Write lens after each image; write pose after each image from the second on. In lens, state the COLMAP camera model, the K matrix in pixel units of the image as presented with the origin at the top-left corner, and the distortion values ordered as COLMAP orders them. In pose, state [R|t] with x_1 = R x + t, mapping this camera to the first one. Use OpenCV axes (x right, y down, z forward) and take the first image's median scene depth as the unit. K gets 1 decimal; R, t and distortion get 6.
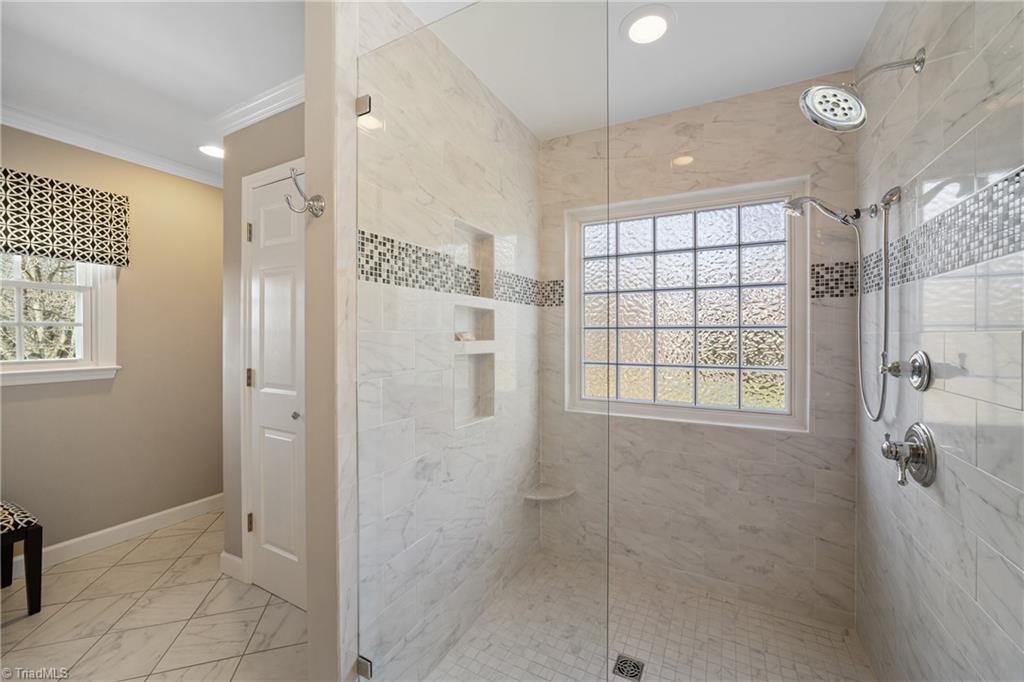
lens RADIAL K [[397.2, 0, 522.4], [0, 397.2, 336.9], [0, 0, 1]] dist [-0.011620, 0.000006]
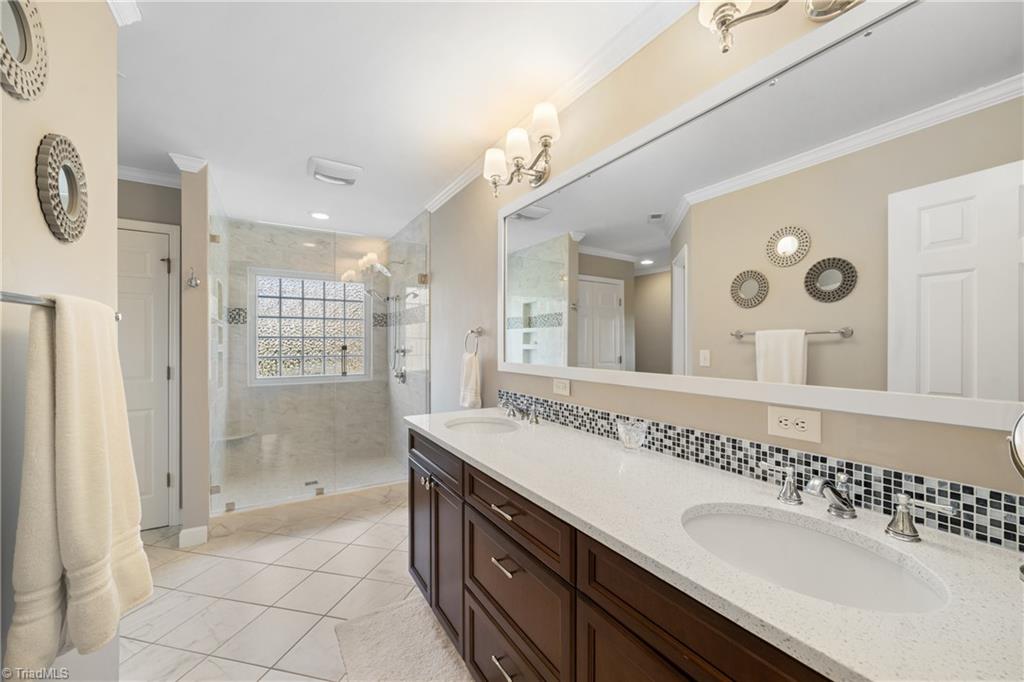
lens RADIAL K [[397.2, 0, 519.7], [0, 397.2, 342.6], [0, 0, 1]] dist [-0.011620, 0.000006]
pose [[0.508794, -0.001392, 0.860887, -0.979590], [0.002031, 0.999998, 0.000417, 0.004258], [-0.860886, 0.001536, 0.508796, -1.105598]]
